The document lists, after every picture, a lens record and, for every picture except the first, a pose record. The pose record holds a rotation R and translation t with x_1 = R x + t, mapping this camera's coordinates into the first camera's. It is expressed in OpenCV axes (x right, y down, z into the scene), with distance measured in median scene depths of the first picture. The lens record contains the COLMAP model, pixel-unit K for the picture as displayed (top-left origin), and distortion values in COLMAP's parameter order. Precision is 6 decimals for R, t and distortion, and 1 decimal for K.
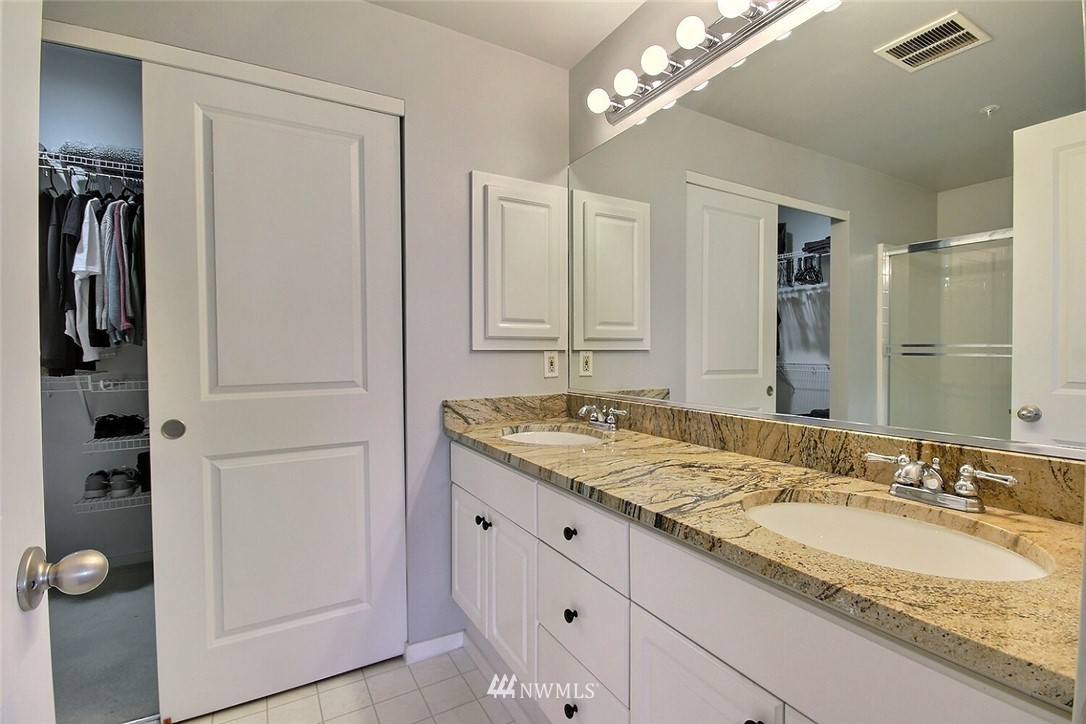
lens RADIAL K [[501.6, 0, 545.9], [0, 501.6, 361.9], [0, 0, 1]] dist [-0.000732, -0.000314]
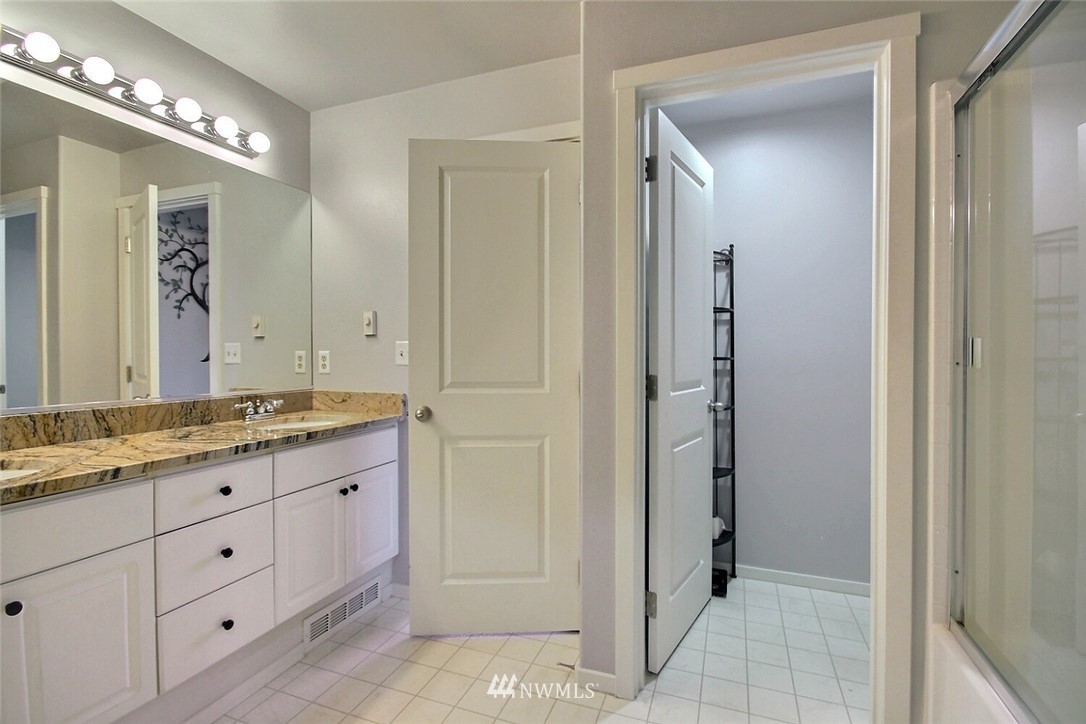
lens RADIAL K [[501.6, 0, 544.8], [0, 501.6, 357.3], [0, 0, 1]] dist [-0.000732, -0.000314]
pose [[-0.620054, -0.012854, 0.784454, -1.359390], [0.010193, 0.999649, 0.024436, -0.038317], [-0.784493, 0.023148, -0.619706, 1.005011]]
